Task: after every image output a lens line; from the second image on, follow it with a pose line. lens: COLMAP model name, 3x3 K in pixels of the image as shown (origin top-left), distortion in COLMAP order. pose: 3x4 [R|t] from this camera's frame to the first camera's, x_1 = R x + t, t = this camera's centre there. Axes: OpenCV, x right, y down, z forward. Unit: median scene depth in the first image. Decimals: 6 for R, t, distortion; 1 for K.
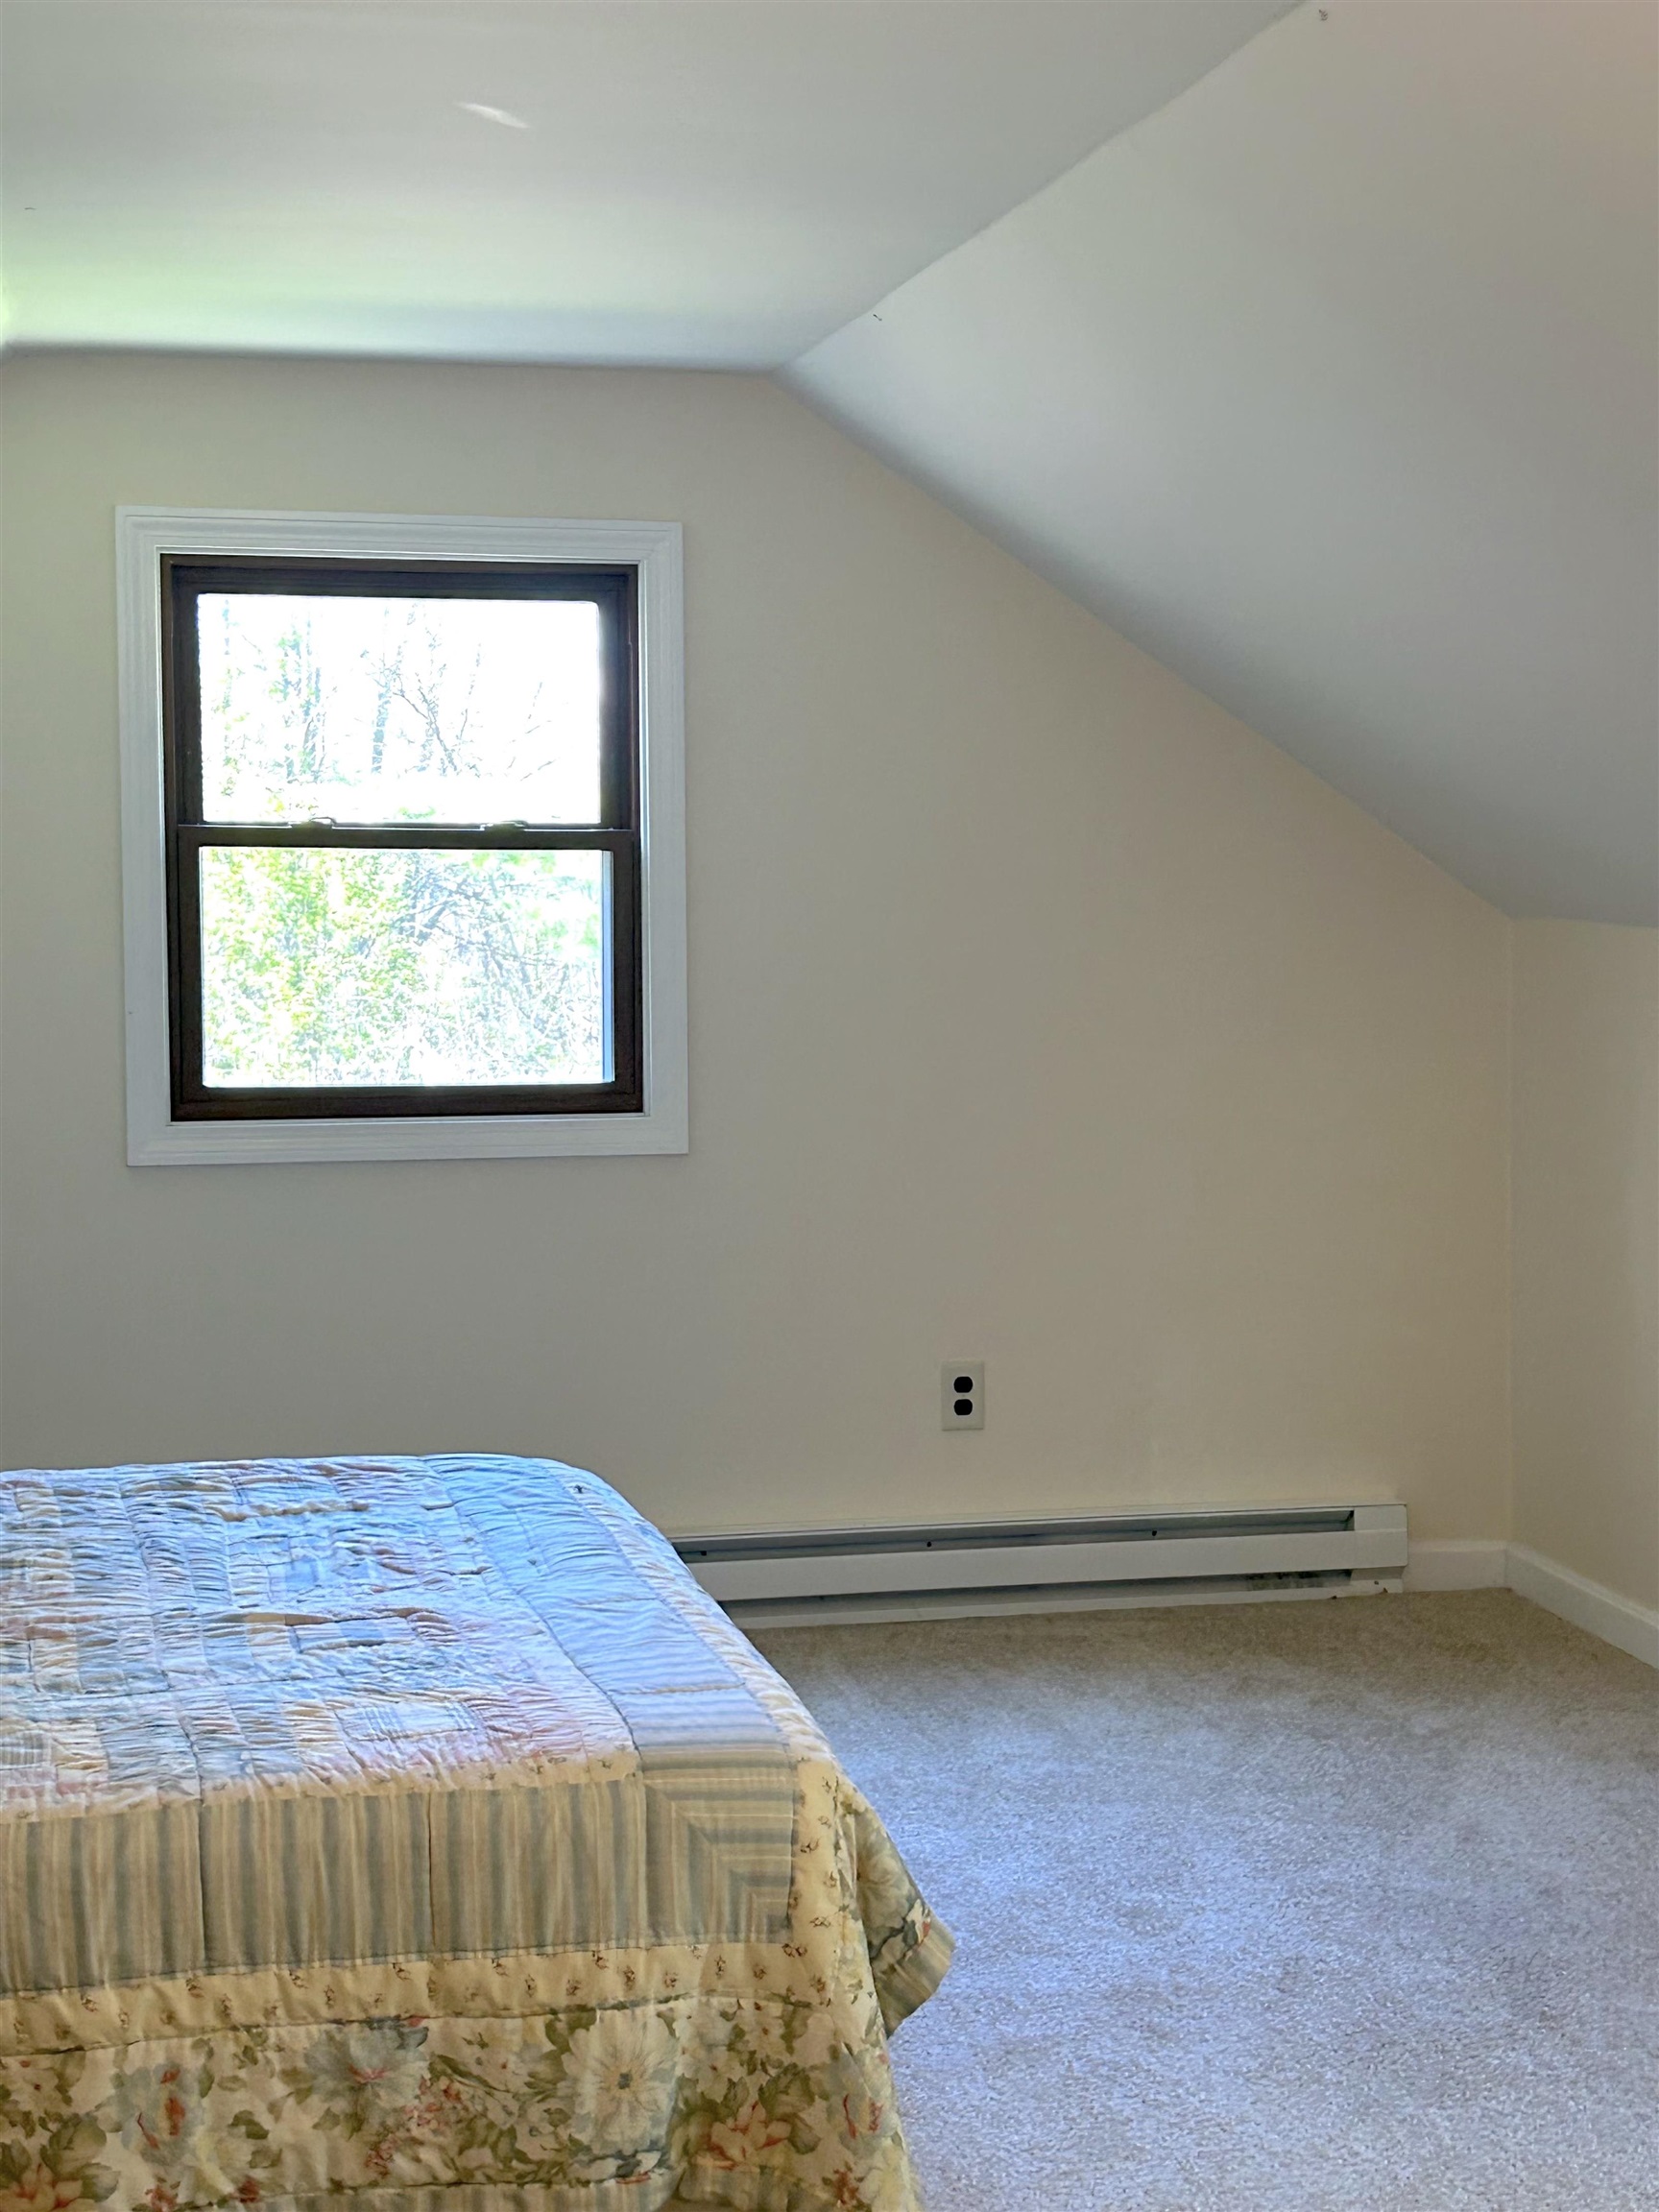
lens RADIAL K [[3700.7, 0, 828.3], [0, 3700.7, 1114.4], [0, 0, 1]] dist [0.035727, 0.000000]
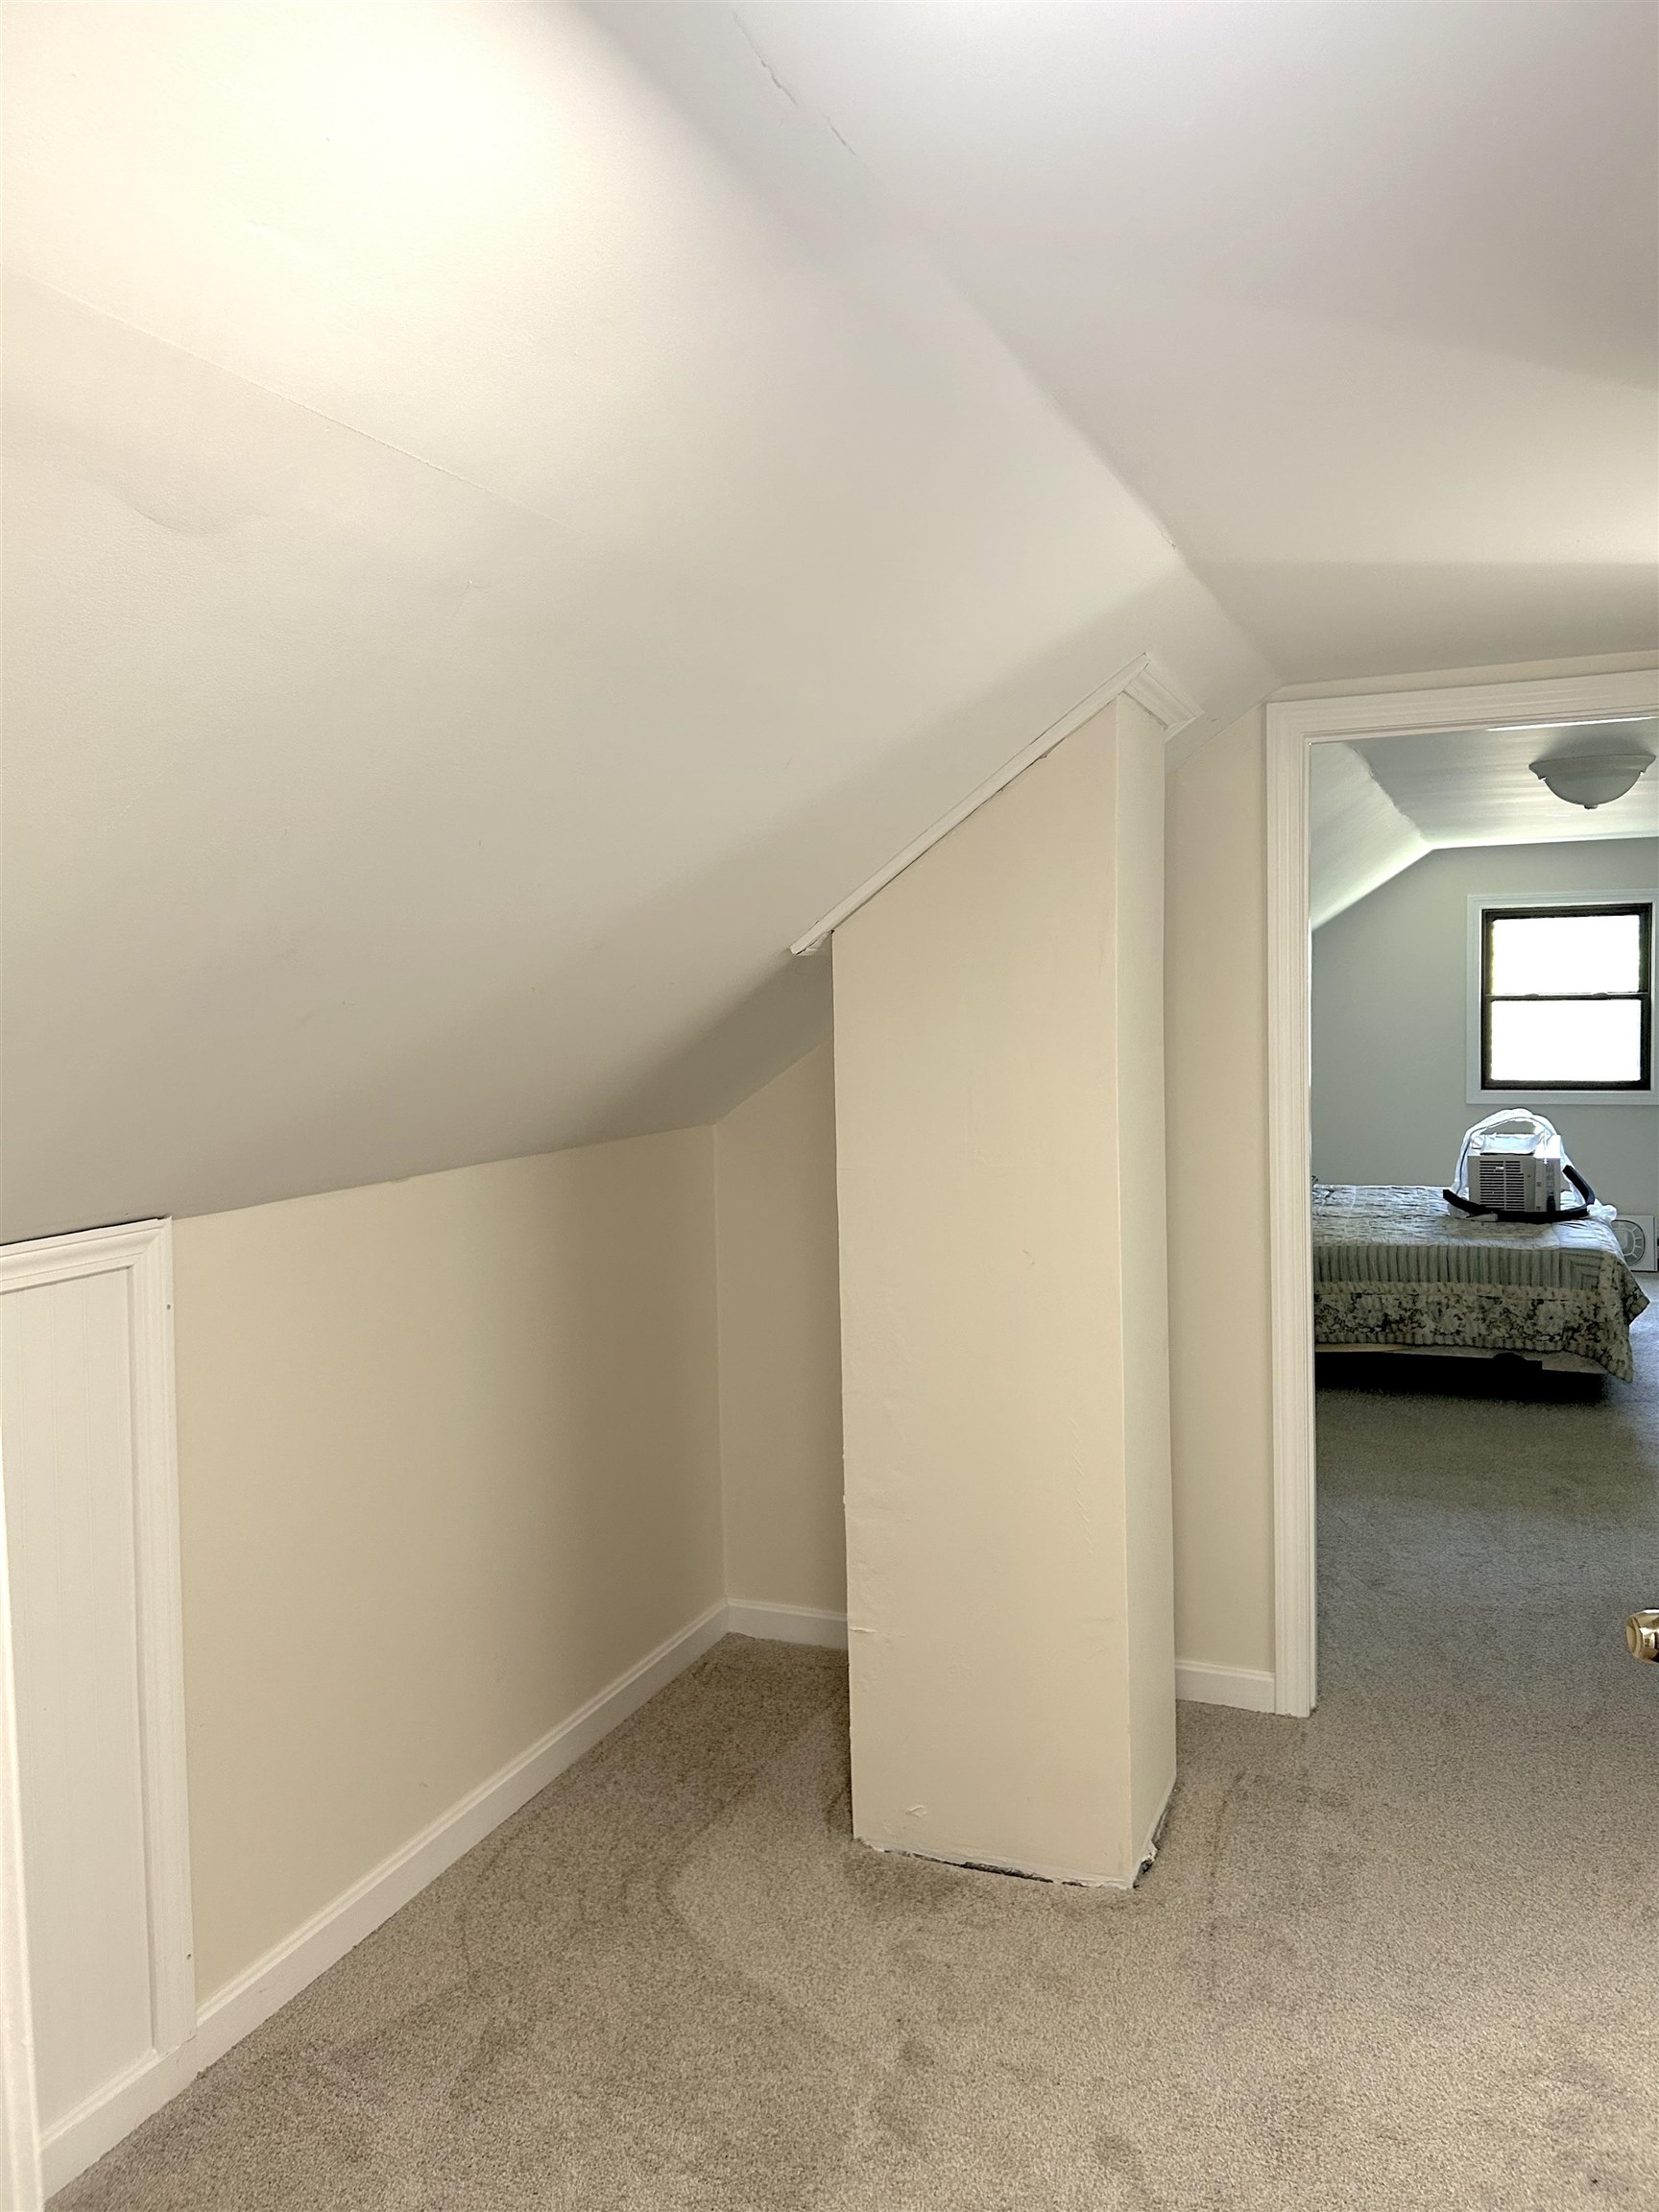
lens RADIAL K [[1685.8, 0, 833.0], [0, 1685.8, 1100.3], [0, 0, 1]] dist [-0.001589, -0.010846]
pose [[0.838215, 0.016370, -0.545095, 0.303669], [-0.011160, 0.999855, 0.012867, -0.005250], [0.545226, -0.004702, 0.838276, -1.066231]]
